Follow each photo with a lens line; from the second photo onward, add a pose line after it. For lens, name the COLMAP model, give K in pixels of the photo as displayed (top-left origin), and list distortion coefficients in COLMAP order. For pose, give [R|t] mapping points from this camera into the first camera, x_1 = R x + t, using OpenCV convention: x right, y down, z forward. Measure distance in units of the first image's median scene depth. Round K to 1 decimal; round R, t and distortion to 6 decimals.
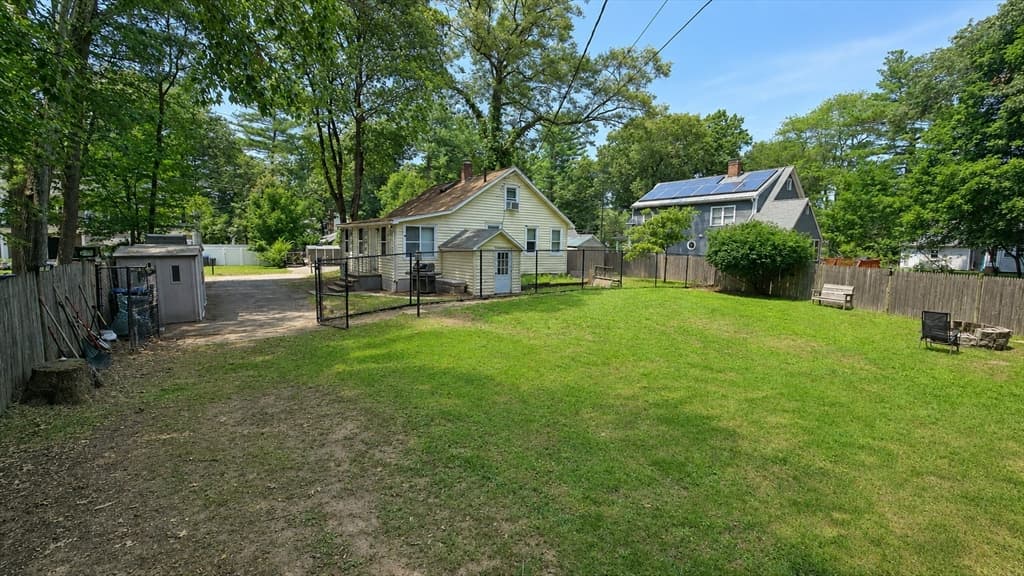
lens RADIAL K [[445.9, 0, 517.2], [0, 445.9, 287.8], [0, 0, 1]] dist [0.003052, -0.000169]
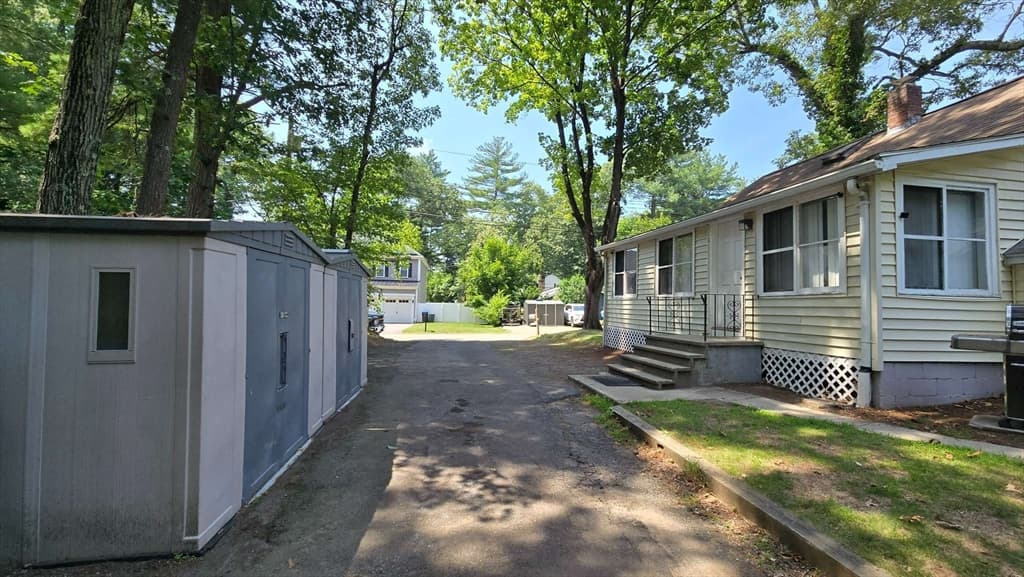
lens RADIAL K [[445.9, 0, 514.9], [0, 445.9, 292.4], [0, 0, 1]] dist [0.003052, -0.000169]
pose [[0.906388, -0.009828, -0.422331, -0.134592], [-0.045988, 0.991492, -0.121770, -0.006497], [0.419935, 0.129793, 0.898225, 0.234671]]
